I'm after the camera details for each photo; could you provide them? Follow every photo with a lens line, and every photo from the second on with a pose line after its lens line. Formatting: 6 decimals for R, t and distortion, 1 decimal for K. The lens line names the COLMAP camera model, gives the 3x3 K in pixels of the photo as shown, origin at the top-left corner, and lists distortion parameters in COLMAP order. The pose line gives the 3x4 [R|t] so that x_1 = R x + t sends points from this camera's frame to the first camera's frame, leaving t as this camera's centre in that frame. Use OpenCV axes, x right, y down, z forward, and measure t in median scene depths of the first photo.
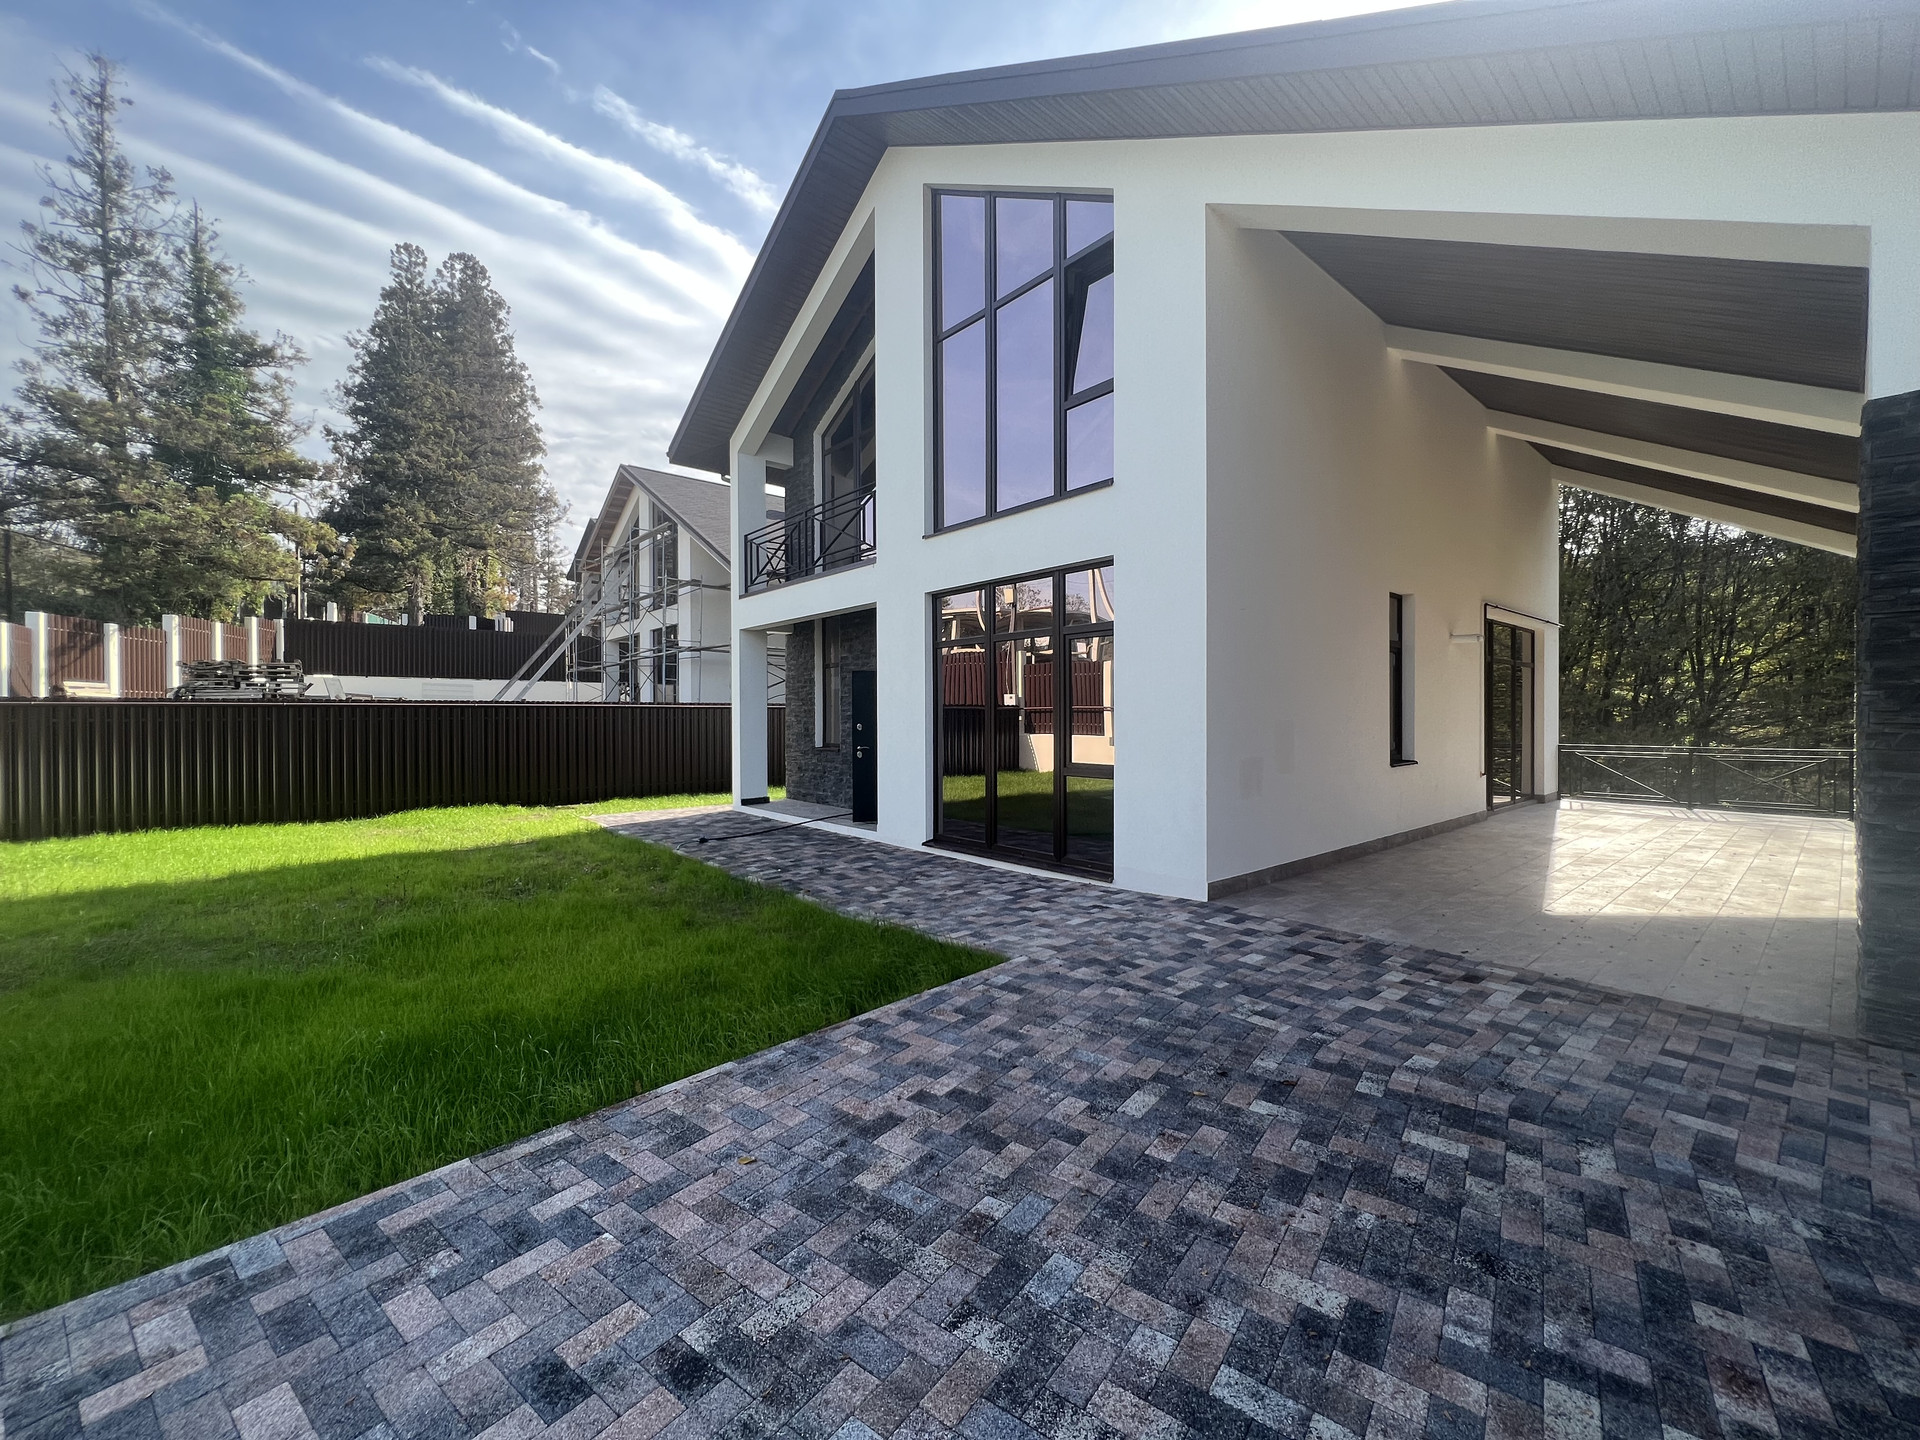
lens RADIAL K [[774.3, 0, 960.0], [0, 774.3, 720.0], [0, 0, 1]] dist [-0.001668, 0.000394]
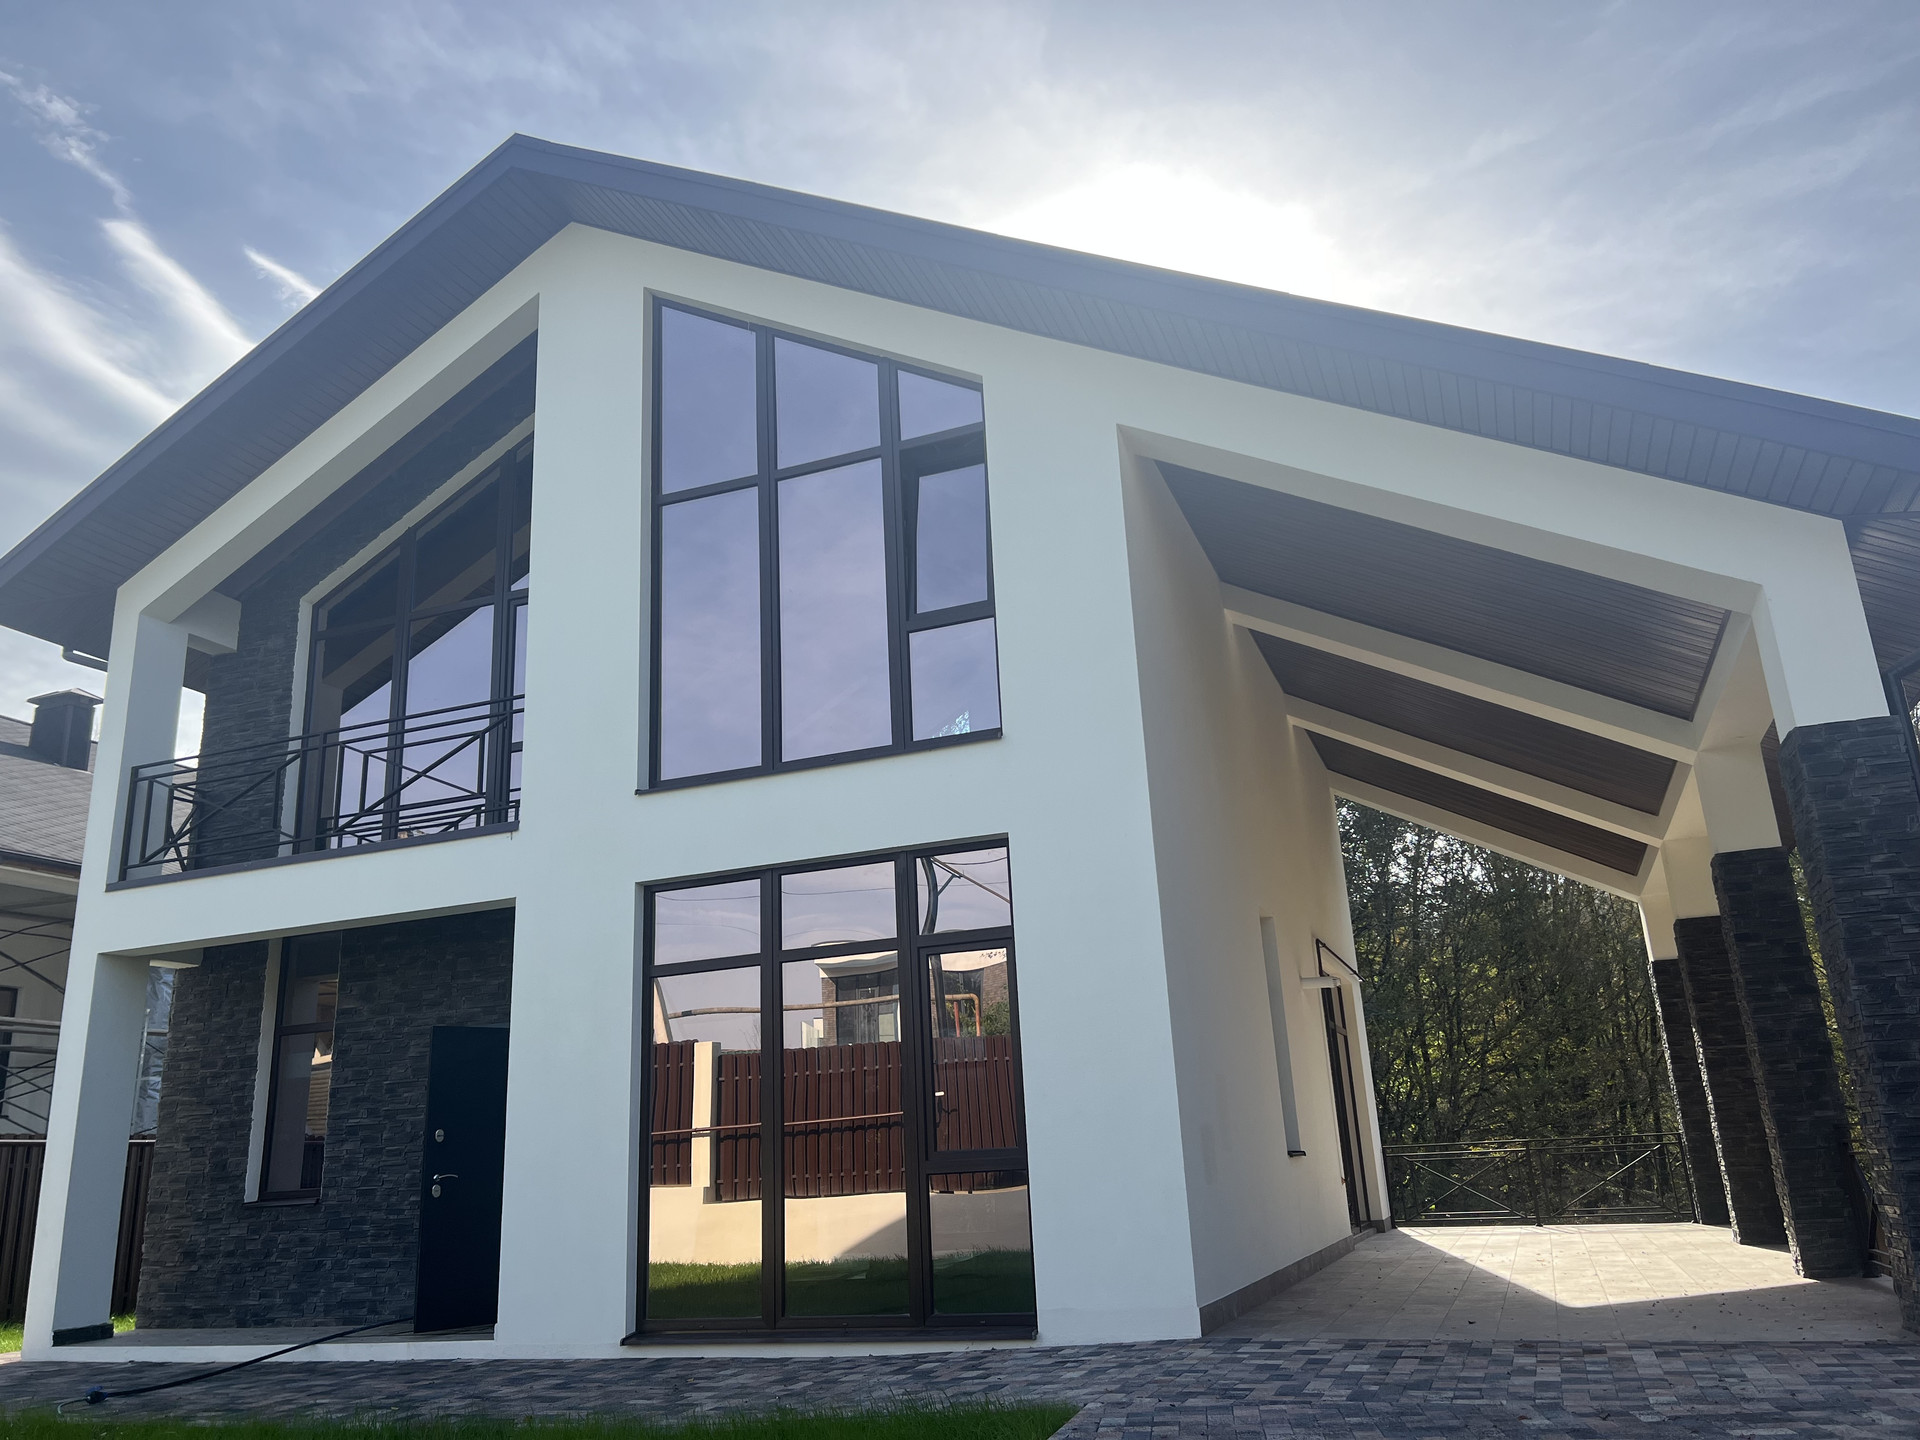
lens RADIAL K [[1451.1, 0, 952.0], [0, 1451.1, 726.7], [0, 0, 1]] dist [0.066687, -0.070900]
pose [[0.880409, 0.103156, 0.462860, -0.278310], [0.046730, 0.952431, -0.301151, 0.054271], [-0.471908, 0.286765, 0.833708, -0.065026]]
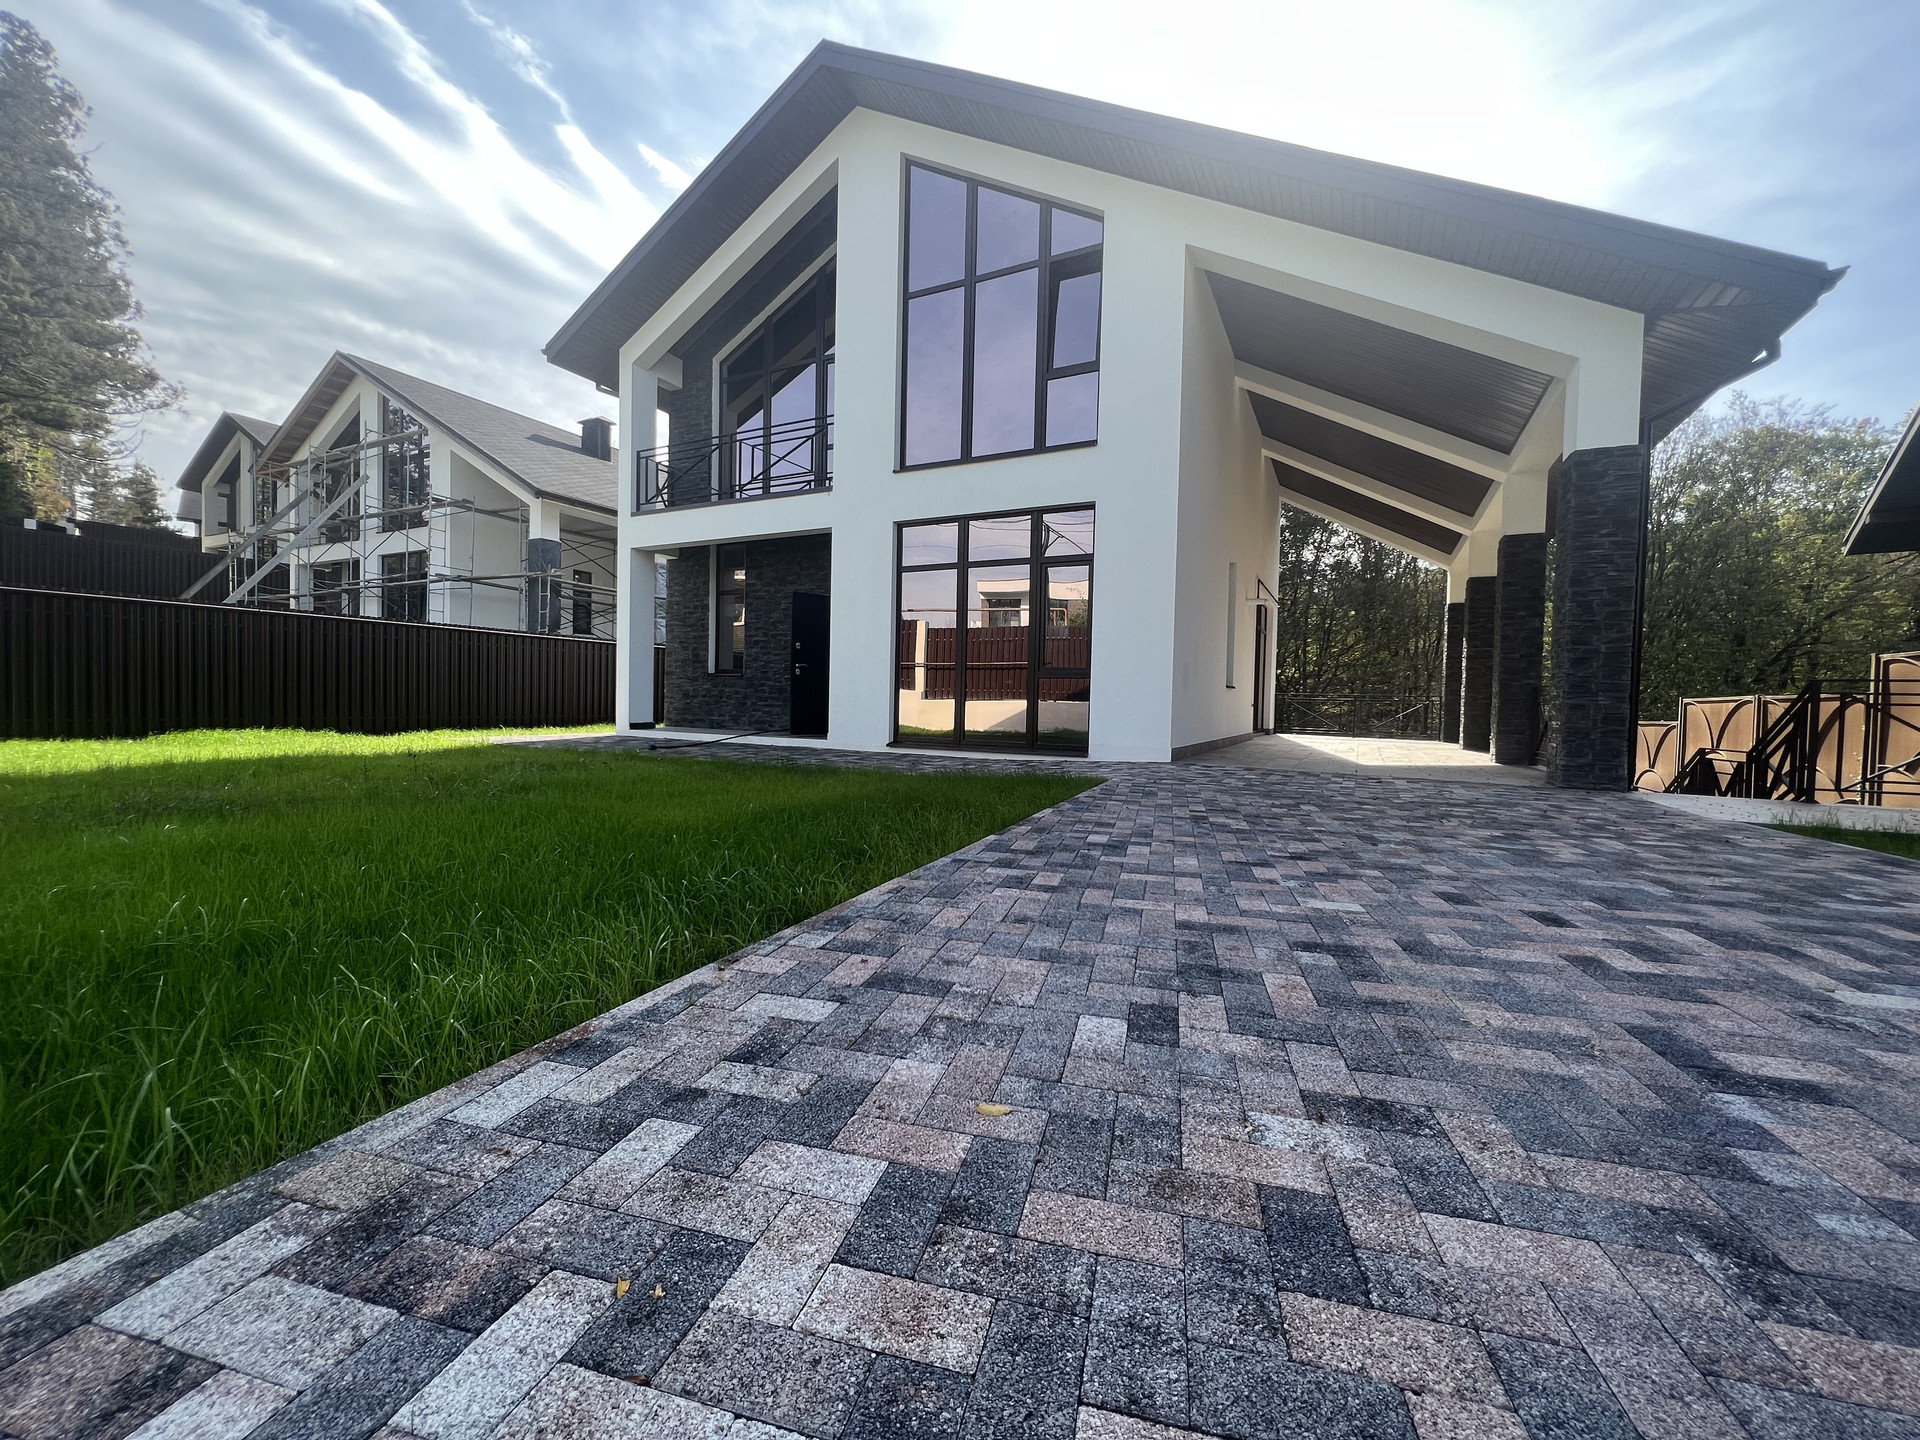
lens RADIAL K [[774.3, 0, 960.0], [0, 774.3, 720.0], [0, 0, 1]] dist [-0.001668, 0.000394]
pose [[0.927143, 0.014337, 0.374432, -0.285378], [-0.023283, 0.999541, 0.019377, 0.076216], [-0.373983, -0.026683, 0.927052, -0.065673]]
